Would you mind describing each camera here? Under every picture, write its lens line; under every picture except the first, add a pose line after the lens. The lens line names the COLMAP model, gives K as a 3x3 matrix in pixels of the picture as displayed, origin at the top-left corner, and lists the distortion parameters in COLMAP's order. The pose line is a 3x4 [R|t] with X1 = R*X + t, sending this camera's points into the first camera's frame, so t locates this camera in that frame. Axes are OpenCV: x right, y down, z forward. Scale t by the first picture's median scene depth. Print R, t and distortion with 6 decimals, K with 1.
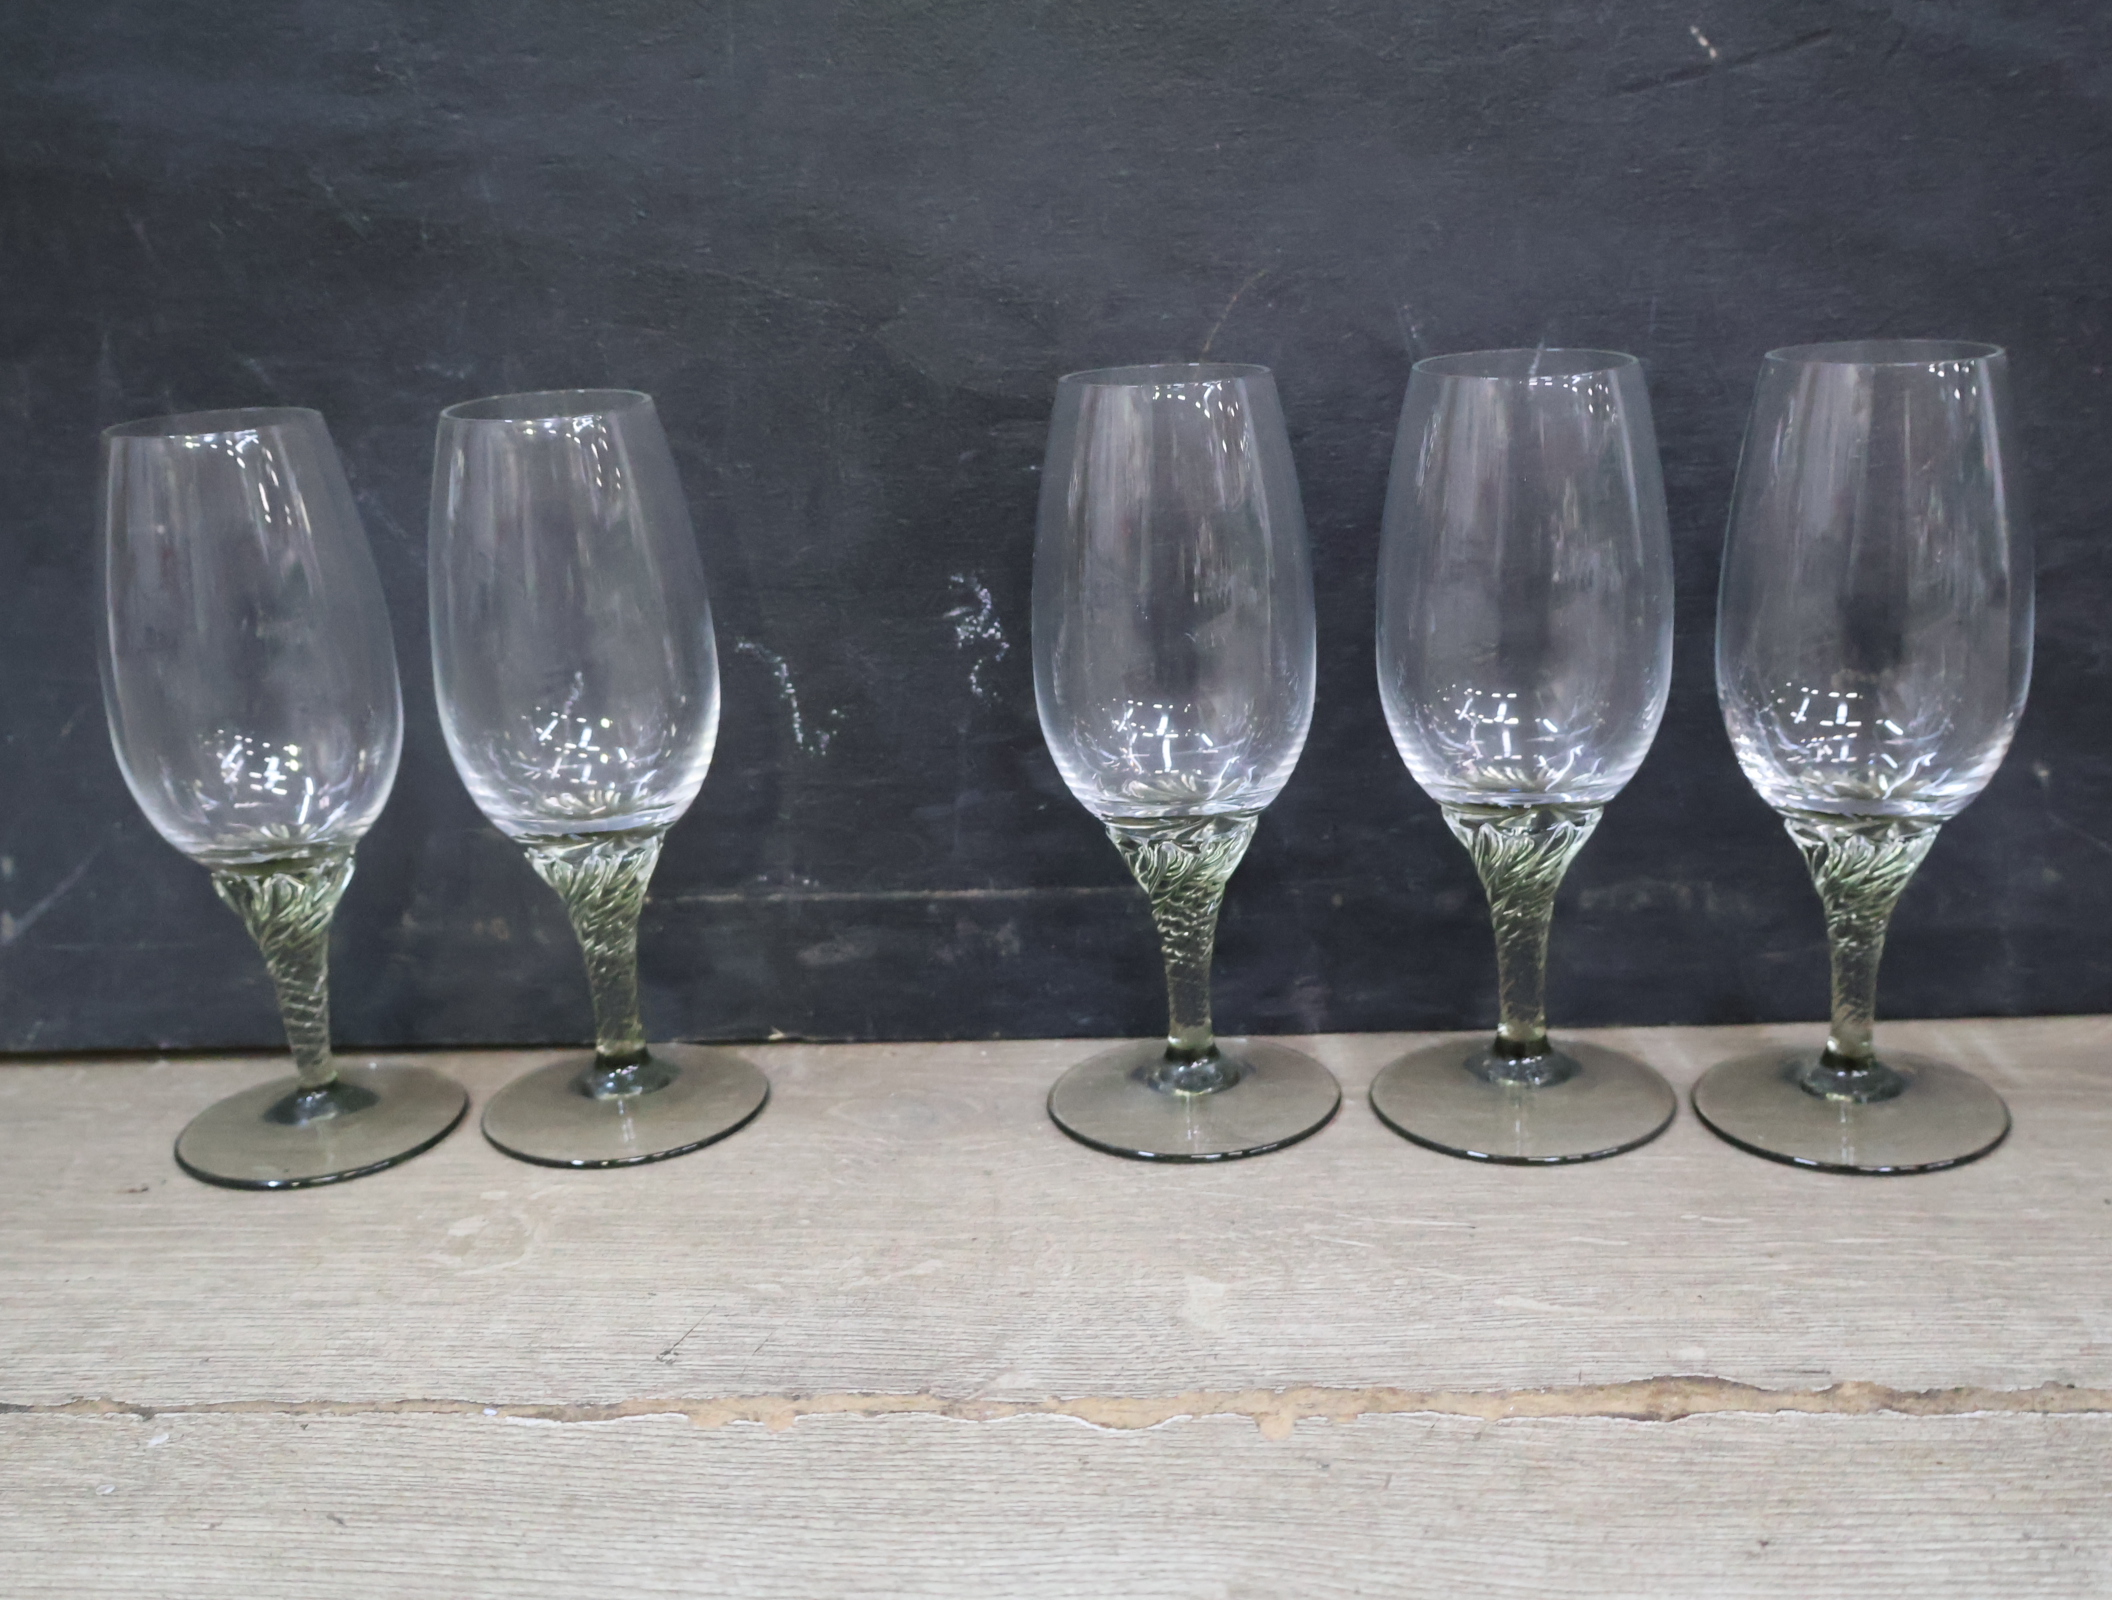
lens RADIAL K [[2336.4, 0, 1054.3], [0, 2336.4, 807.4], [0, 0, 1]] dist [0.007610, 0.000000]
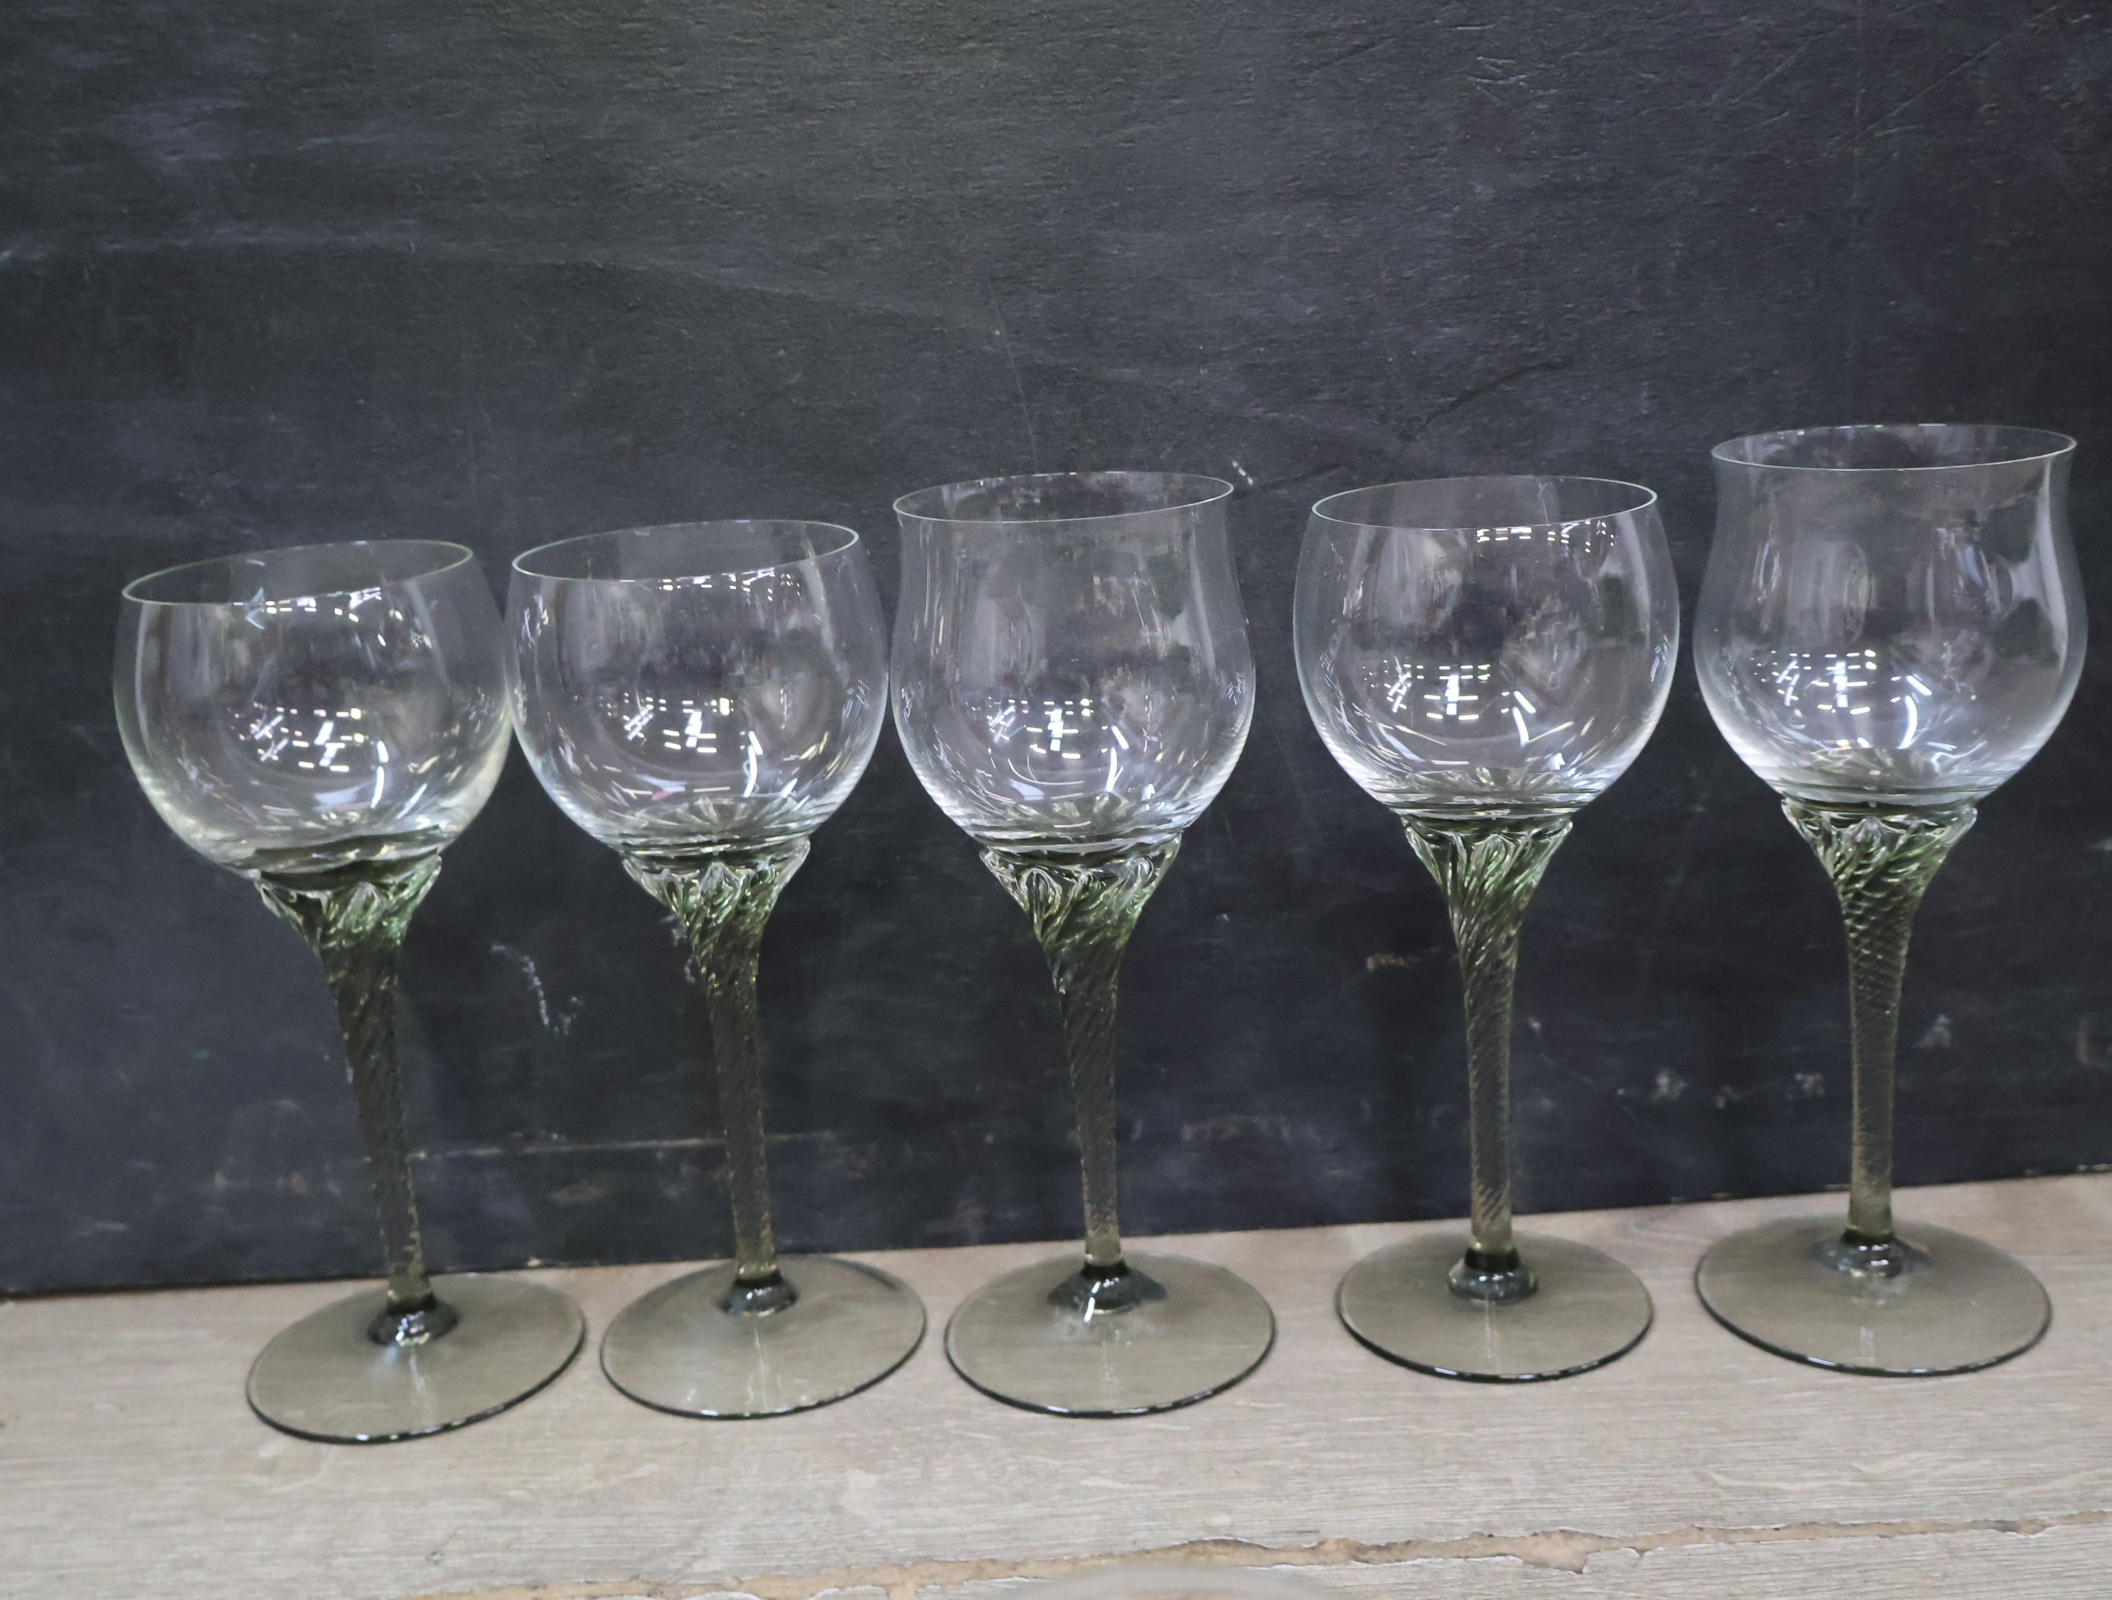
lens RADIAL K [[2336.4, 0, 1054.8], [0, 2336.4, 813.1], [0, 0, 1]] dist [0.007610, 0.000000]
pose [[0.996914, -0.025092, 0.074381, 0.081242], [0.026812, 0.999394, -0.022218, -0.124487], [-0.073779, 0.024143, 0.996982, -0.286462]]
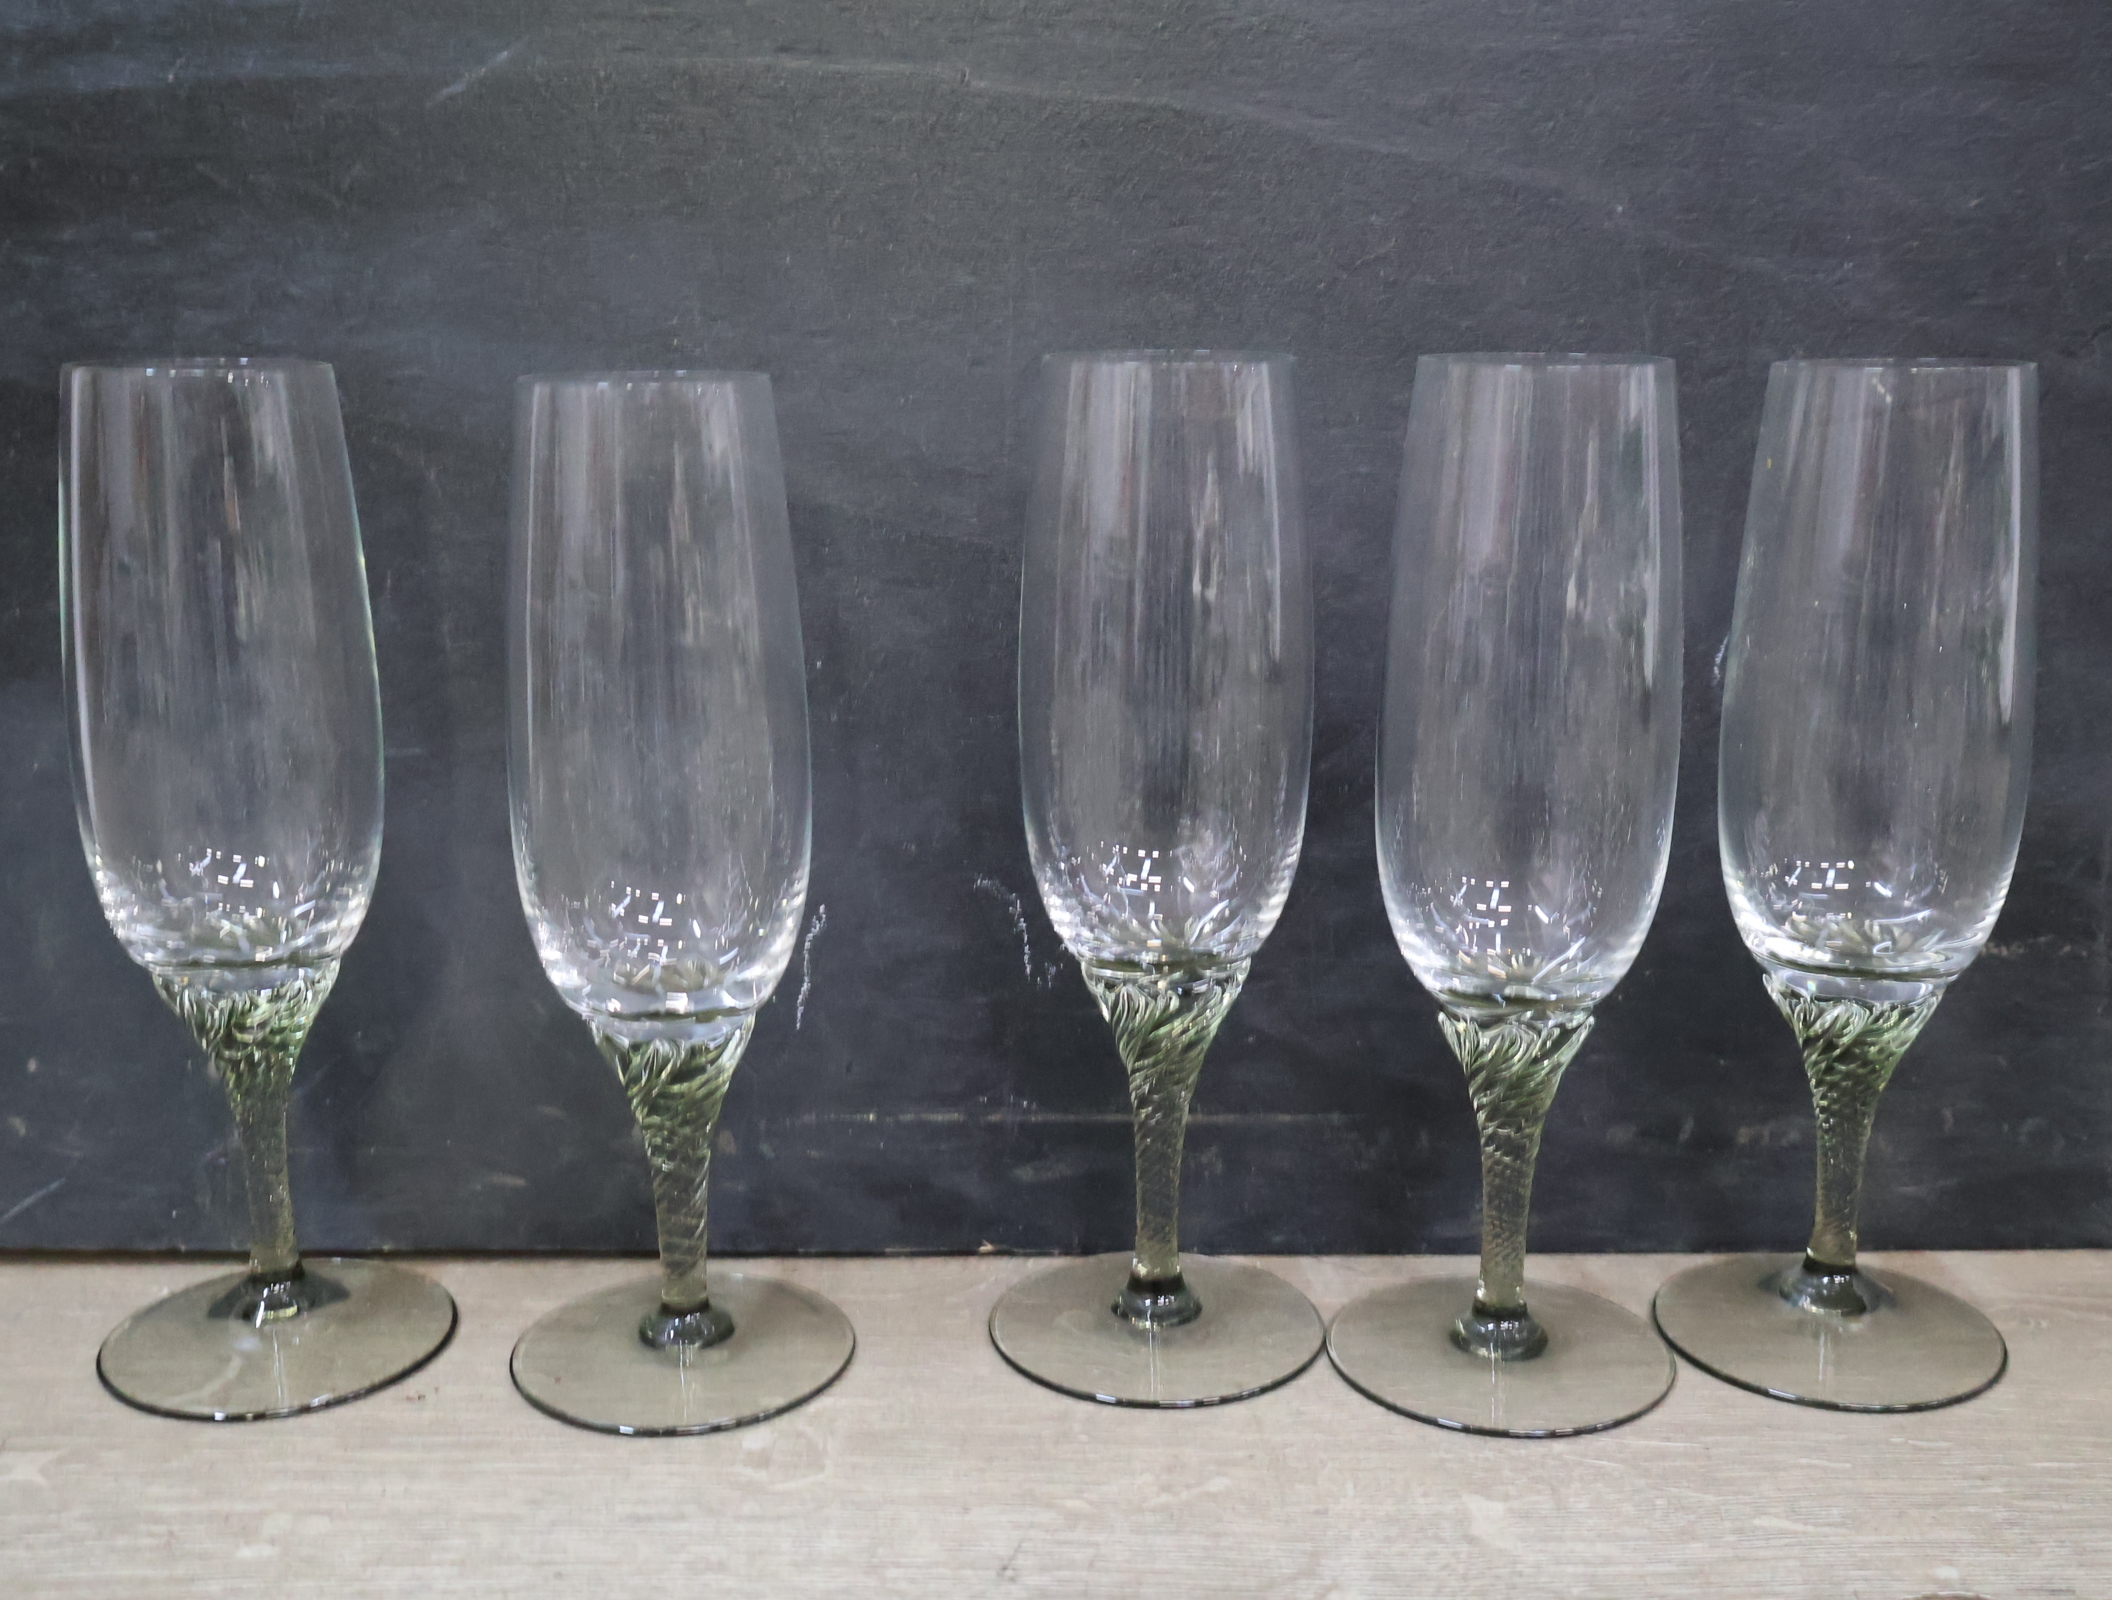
lens RADIAL K [[2336.4, 0, 1052.4], [0, 2336.4, 793.3], [0, 0, 1]] dist [0.007610, 0.000000]
pose [[0.995070, 0.031389, 0.094076, -0.240518], [-0.025192, 0.997478, -0.066354, -0.047085], [-0.095922, 0.063657, 0.993351, -0.081756]]
